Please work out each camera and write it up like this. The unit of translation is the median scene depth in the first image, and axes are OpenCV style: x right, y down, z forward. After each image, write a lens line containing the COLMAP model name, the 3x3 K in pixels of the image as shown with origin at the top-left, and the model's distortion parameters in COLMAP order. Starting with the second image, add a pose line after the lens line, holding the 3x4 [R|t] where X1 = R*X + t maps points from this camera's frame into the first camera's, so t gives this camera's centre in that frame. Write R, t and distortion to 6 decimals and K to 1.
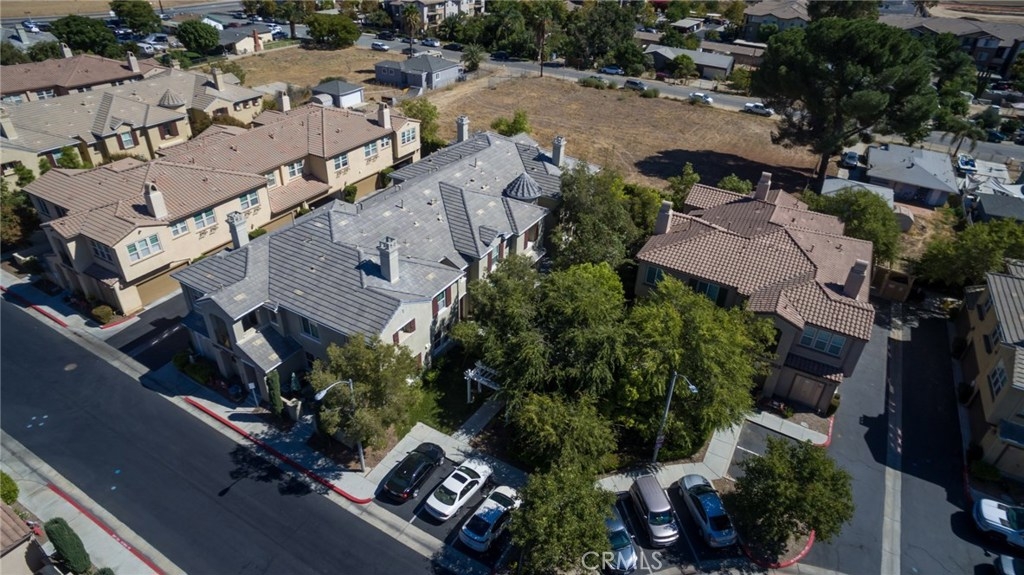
lens RADIAL K [[582.7, 0, 512.7], [0, 582.7, 289.8], [0, 0, 1]] dist [-0.035160, 0.006106]
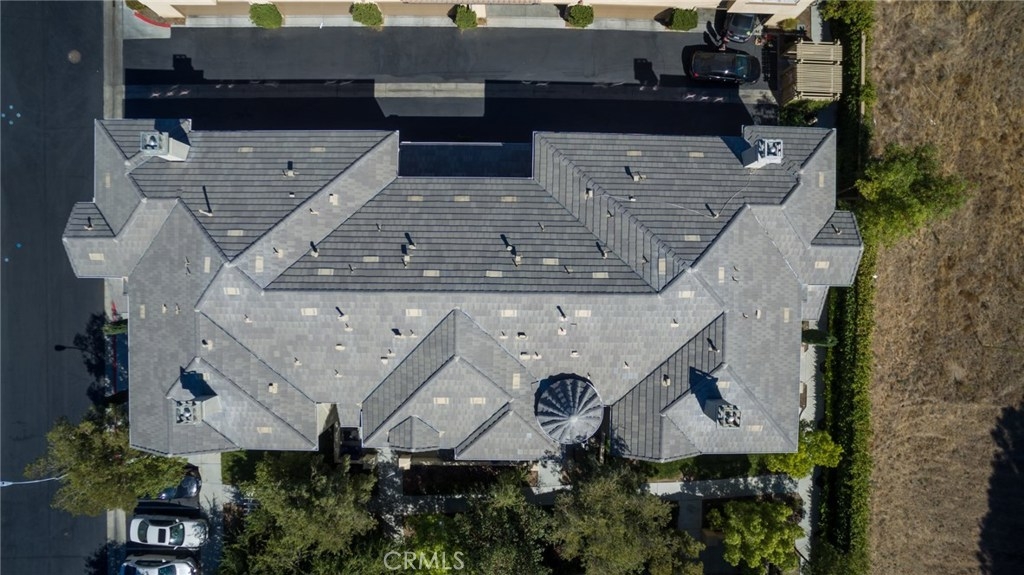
lens RADIAL K [[582.7, 0, 512.5], [0, 582.7, 294.1], [0, 0, 1]] dist [-0.035160, 0.006106]
pose [[0.493455, 0.869771, 0.000147, -0.141806], [-0.453785, 0.257306, 0.853155, -0.878876], [0.742012, -0.421060, 0.521658, 0.964711]]
